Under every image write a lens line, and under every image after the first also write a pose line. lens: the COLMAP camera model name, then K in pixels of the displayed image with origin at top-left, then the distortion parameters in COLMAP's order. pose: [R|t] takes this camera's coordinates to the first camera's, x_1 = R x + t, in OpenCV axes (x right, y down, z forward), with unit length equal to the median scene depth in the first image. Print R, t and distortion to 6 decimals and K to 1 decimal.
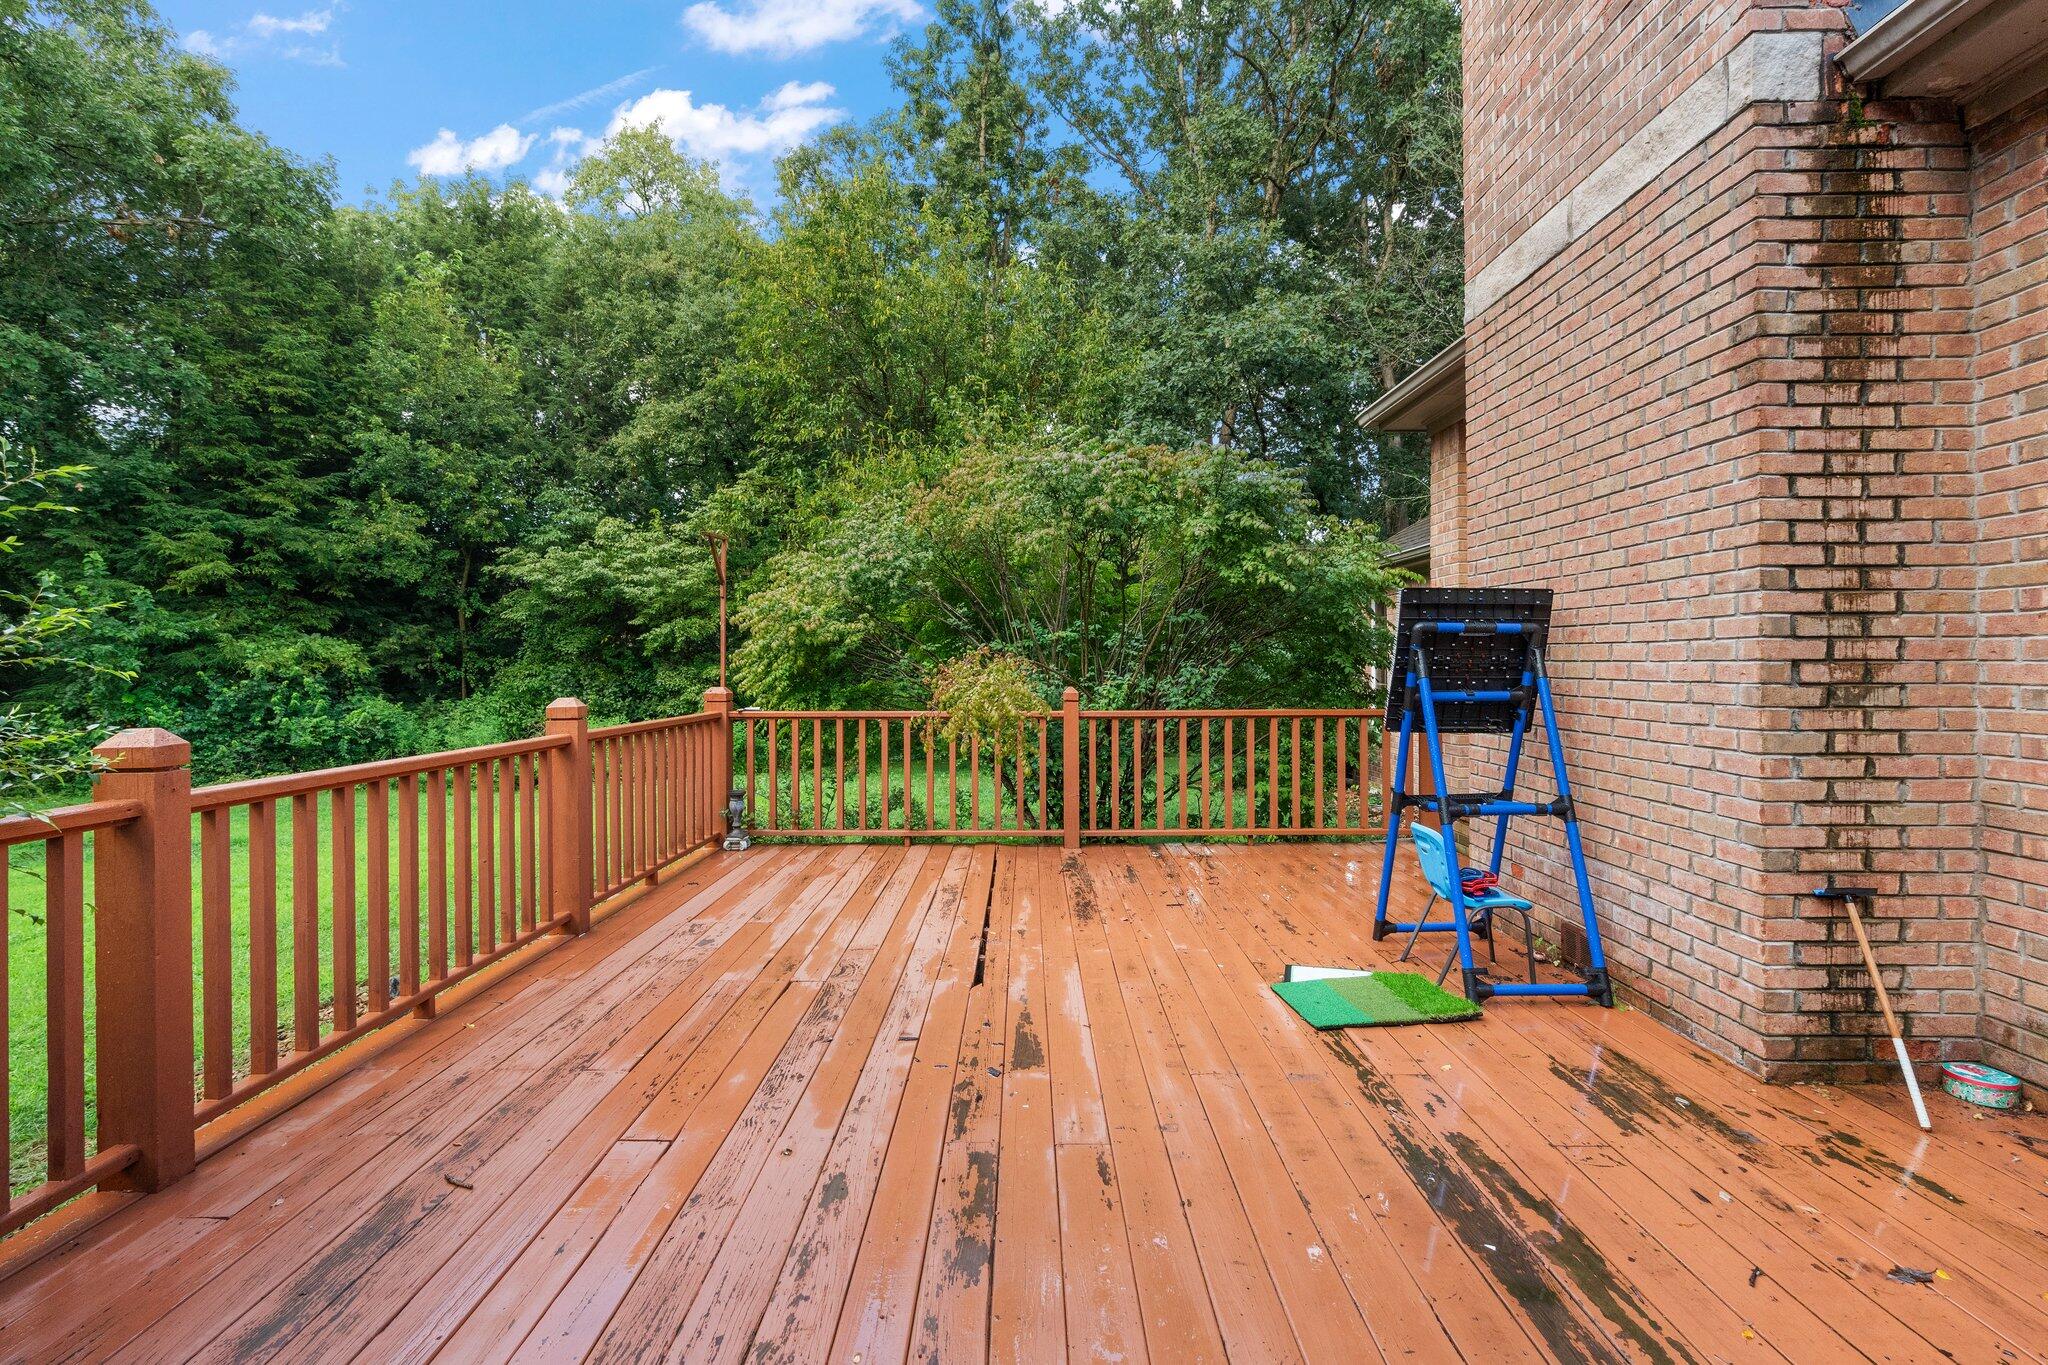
lens RADIAL K [[934.5, 0, 1025.6], [0, 934.5, 671.5], [0, 0, 1]] dist [0.001439, 0.000583]
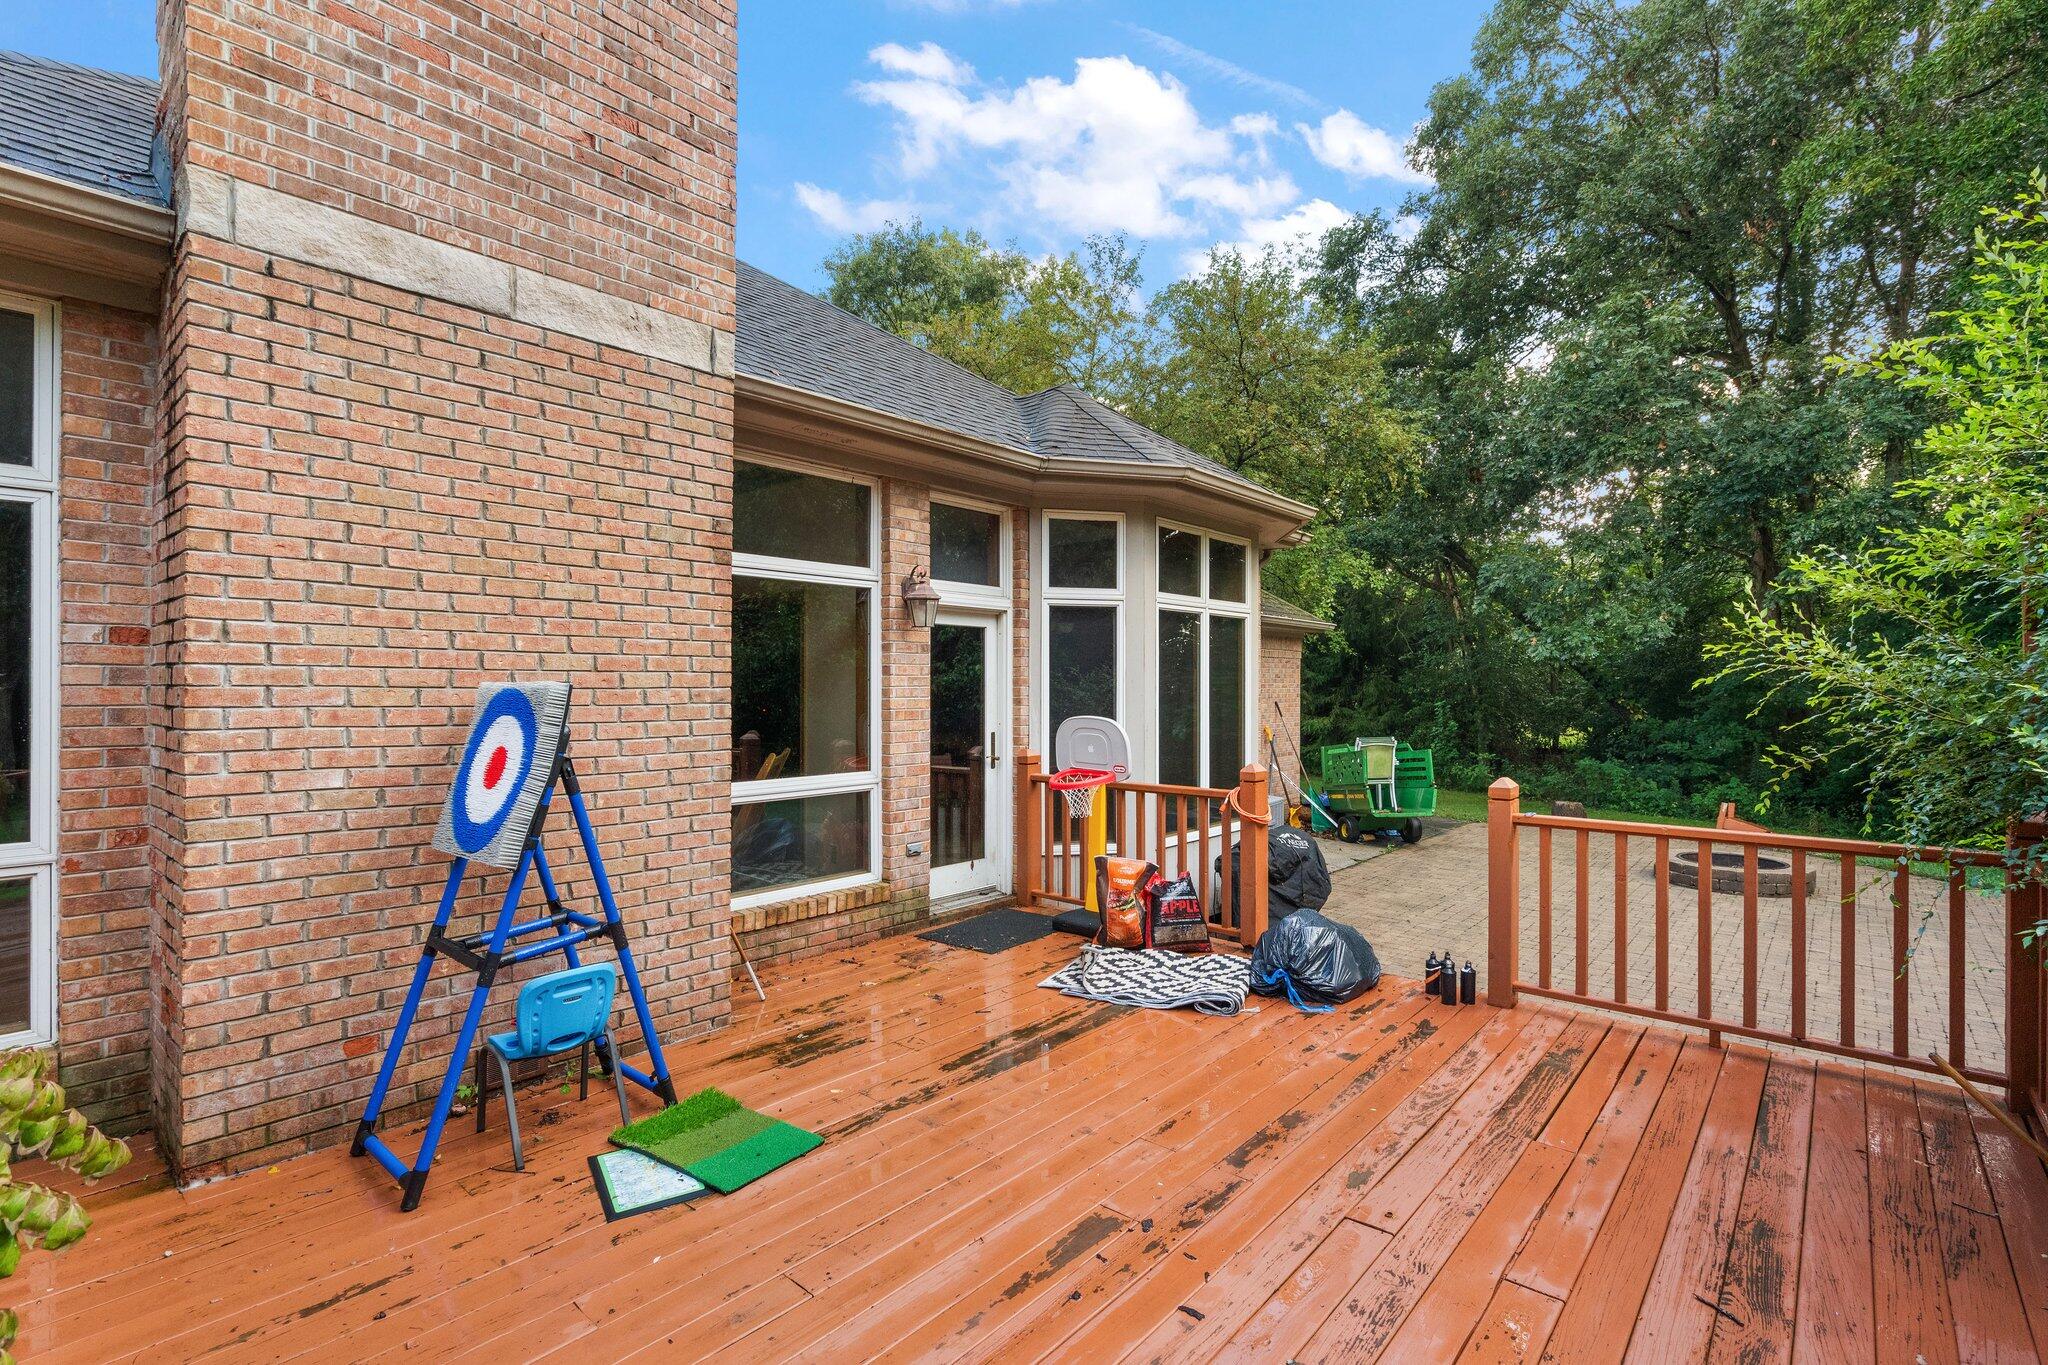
lens RADIAL K [[934.5, 0, 1029.3], [0, 934.5, 689.6], [0, 0, 1]] dist [0.001439, 0.000583]
pose [[-0.753886, 0.000643, 0.657005, -0.570382], [0.003964, 0.999986, 0.003571, -0.112493], [-0.656993, 0.005297, -0.753878, 1.816492]]
